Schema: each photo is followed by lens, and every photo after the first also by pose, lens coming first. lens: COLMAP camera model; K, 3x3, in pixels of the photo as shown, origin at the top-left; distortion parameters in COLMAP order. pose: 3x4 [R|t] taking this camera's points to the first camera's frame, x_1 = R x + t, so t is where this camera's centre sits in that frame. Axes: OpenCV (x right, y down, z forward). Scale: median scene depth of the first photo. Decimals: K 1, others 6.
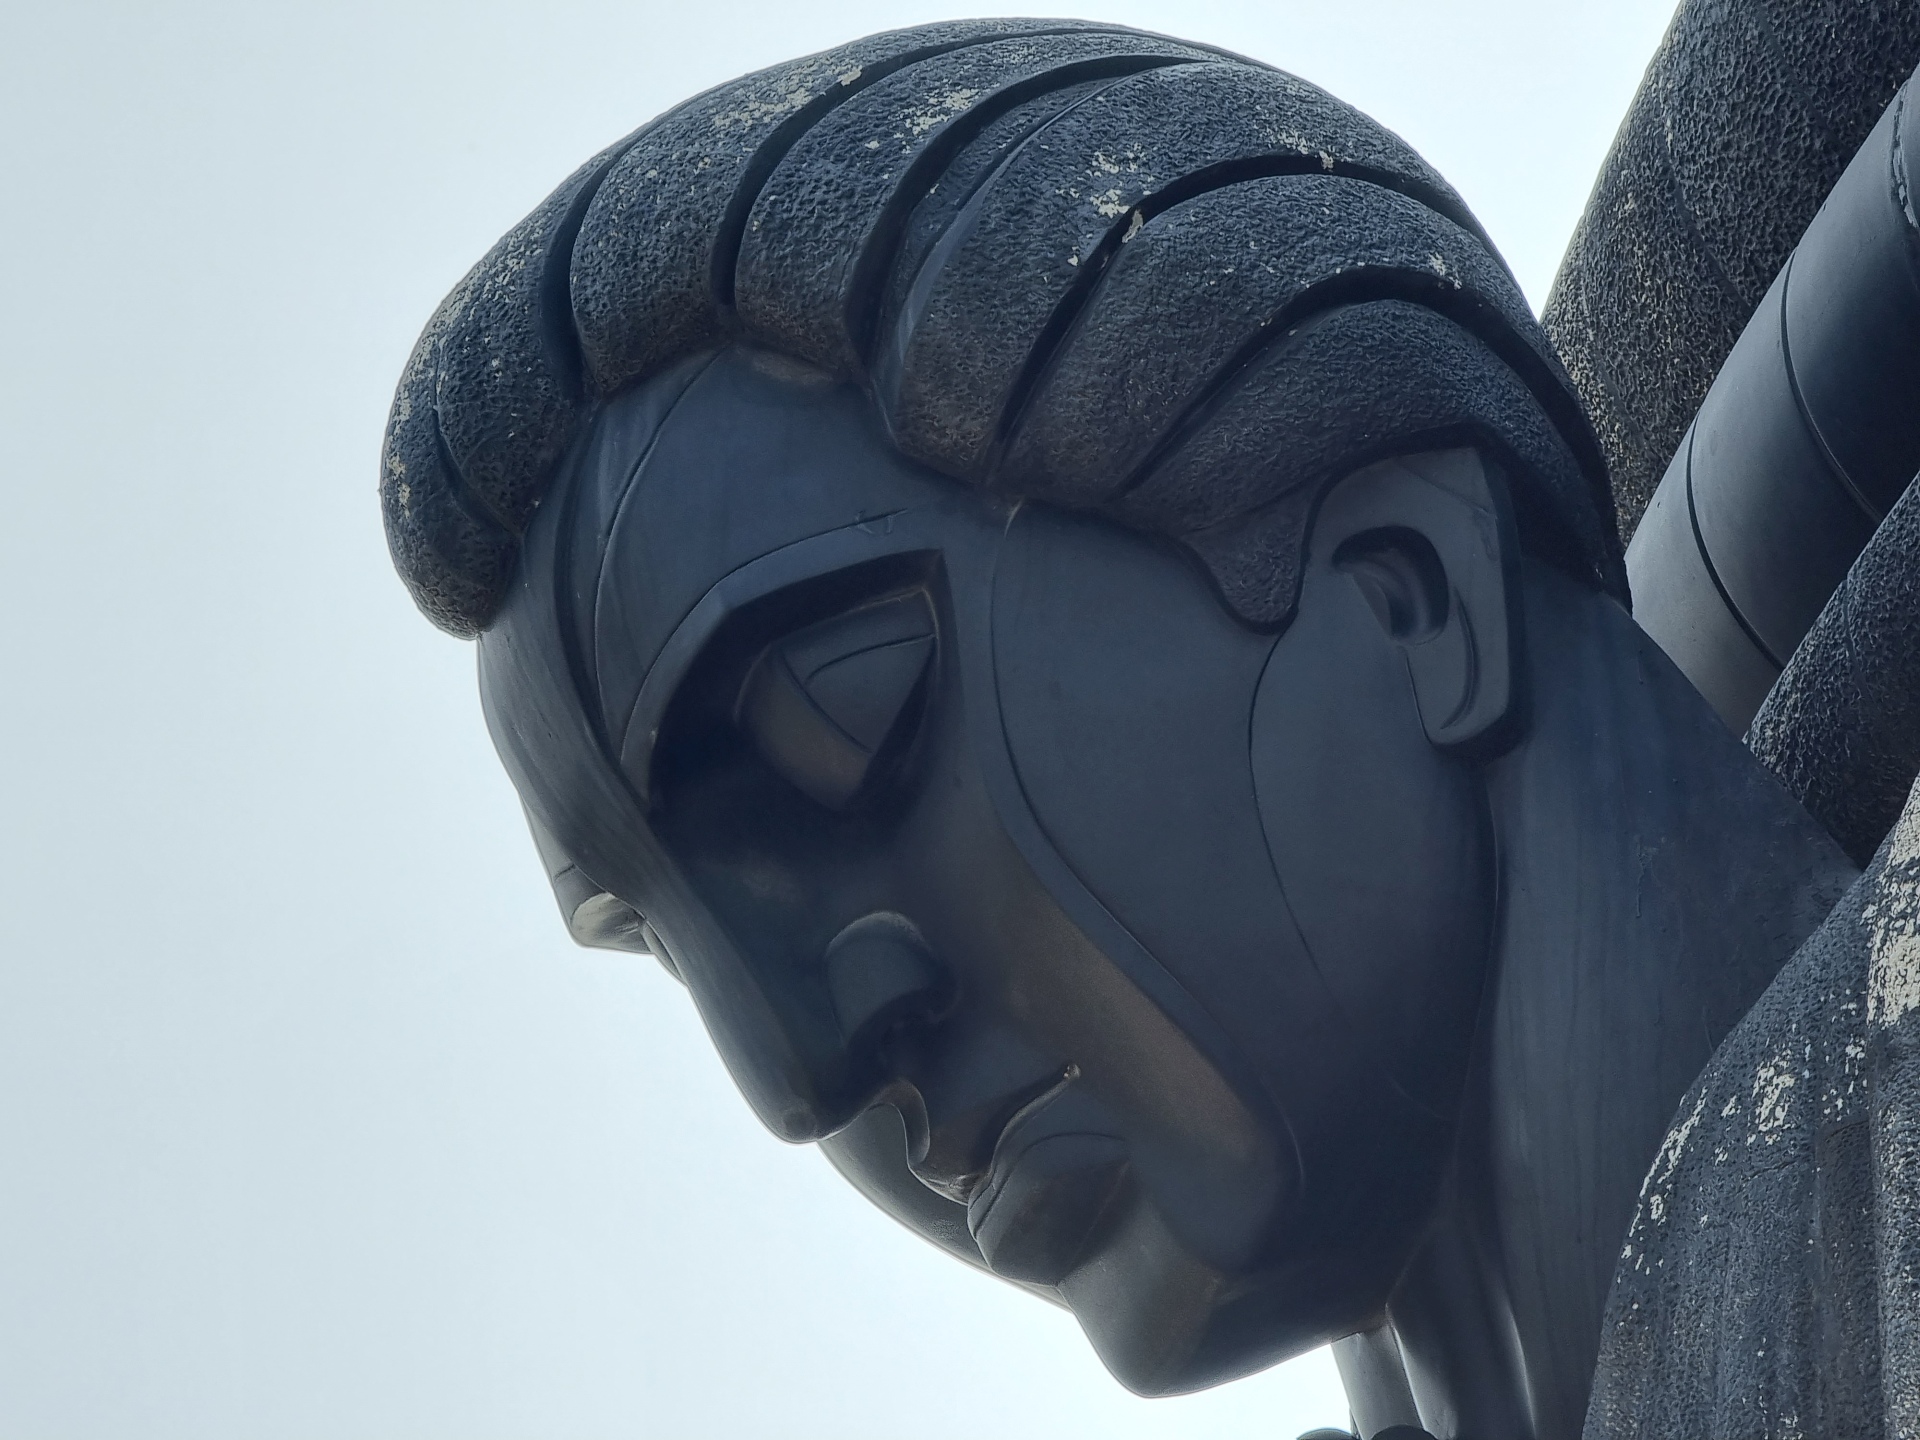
lens RADIAL K [[13073.6, 0, 957.0], [0, 13073.6, 721.4], [0, 0, 1]] dist [0.202414, 0.000000]
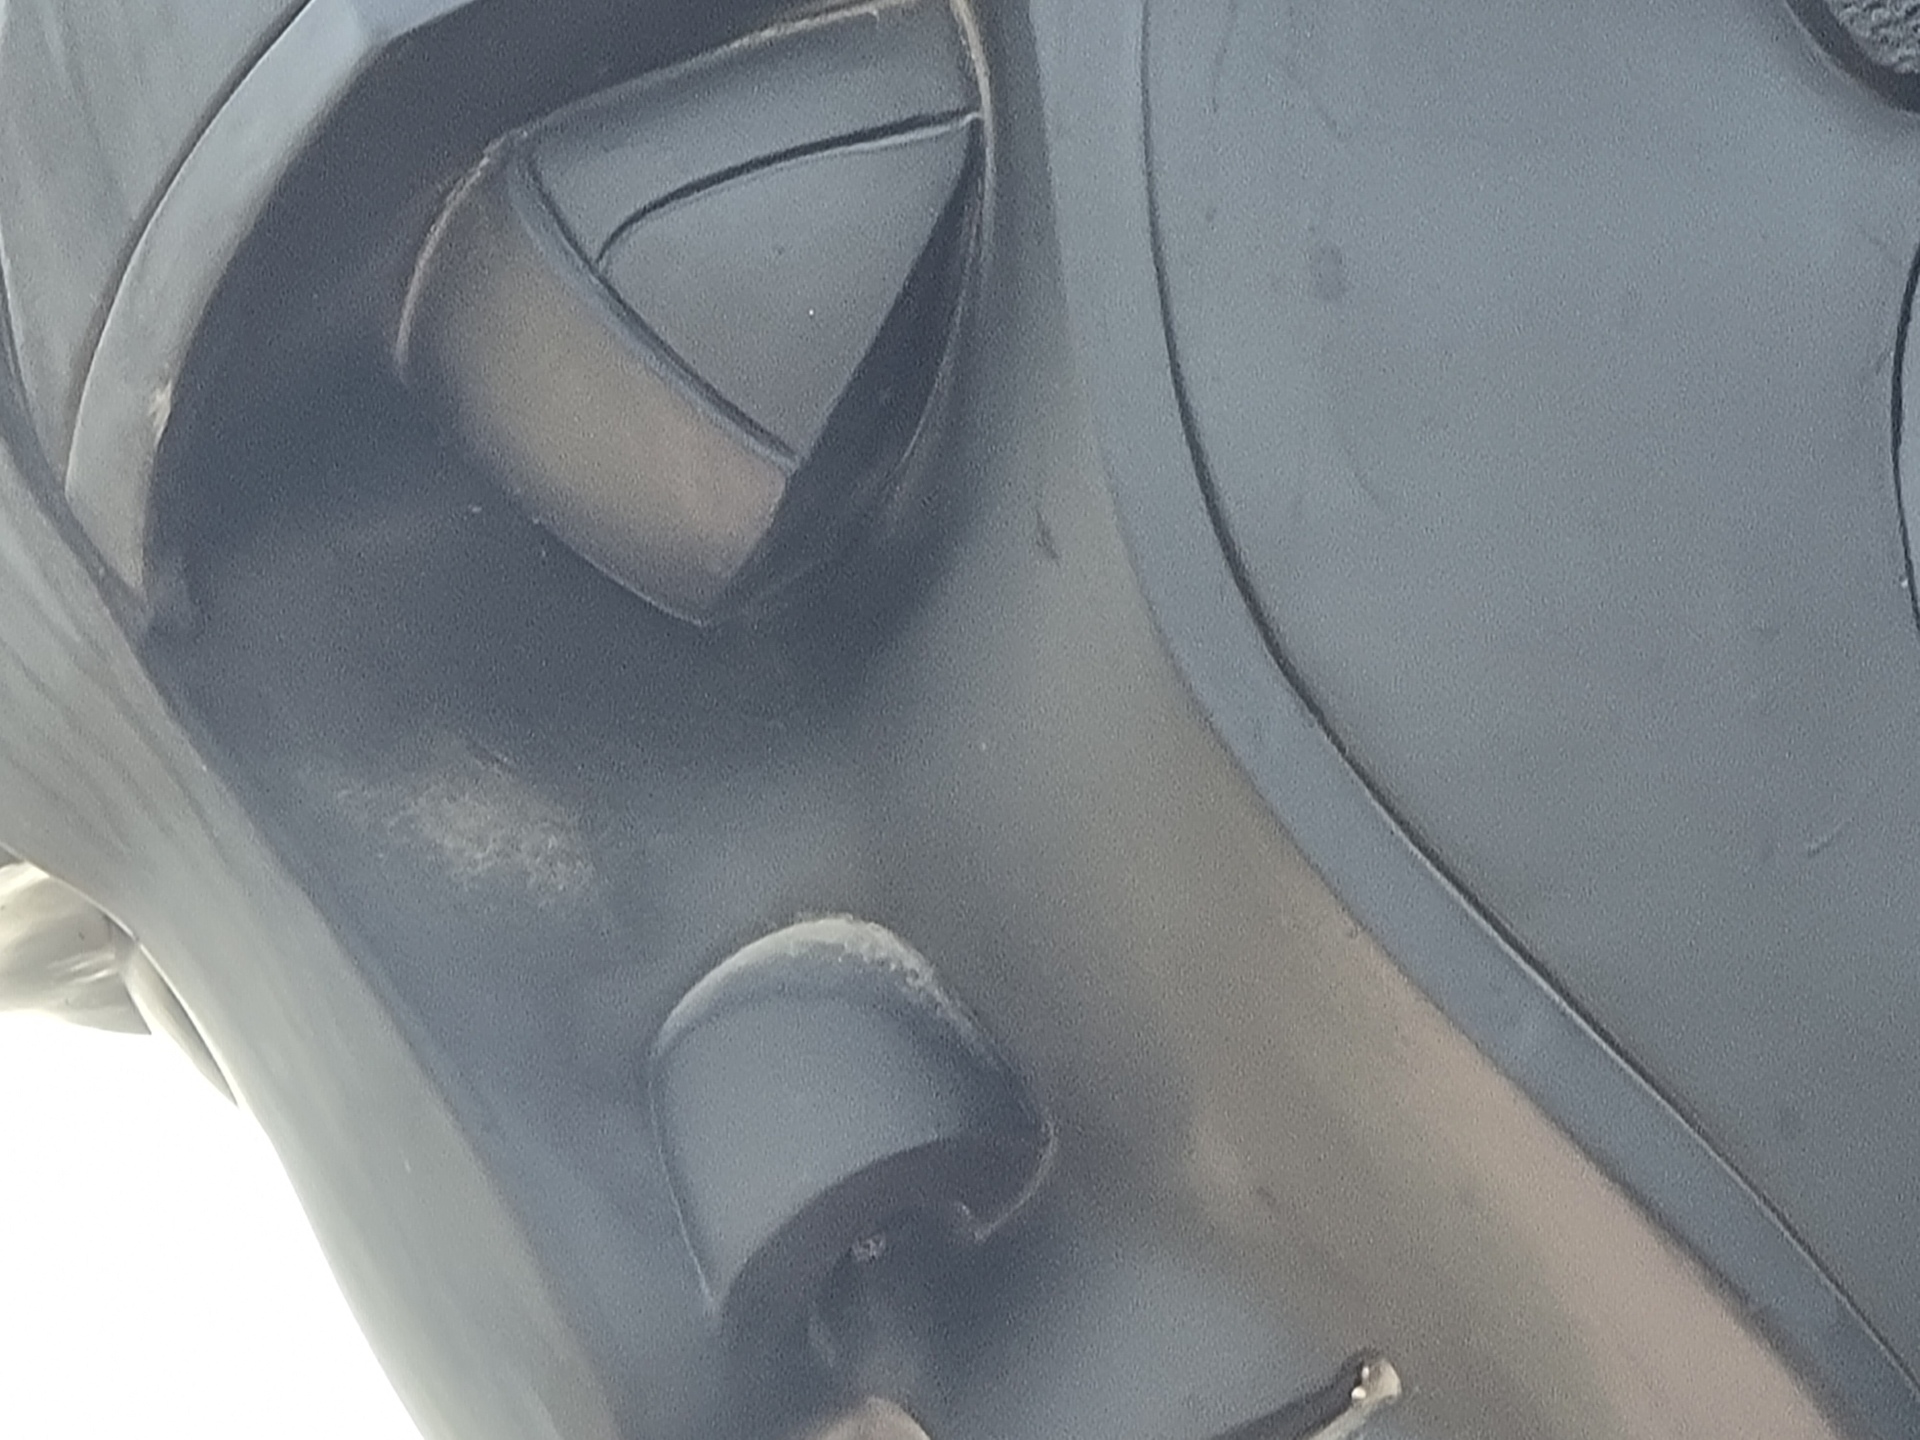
lens RADIAL K [[13073.6, 0, 957.7], [0, 13073.6, 717.3], [0, 0, 1]] dist [0.202414, 0.000000]
pose [[0.998395, -0.001220, 0.056628, -0.021754], [-0.003570, 0.996425, 0.084411, -0.019842], [-0.056529, -0.084478, 0.994821, 0.656760]]
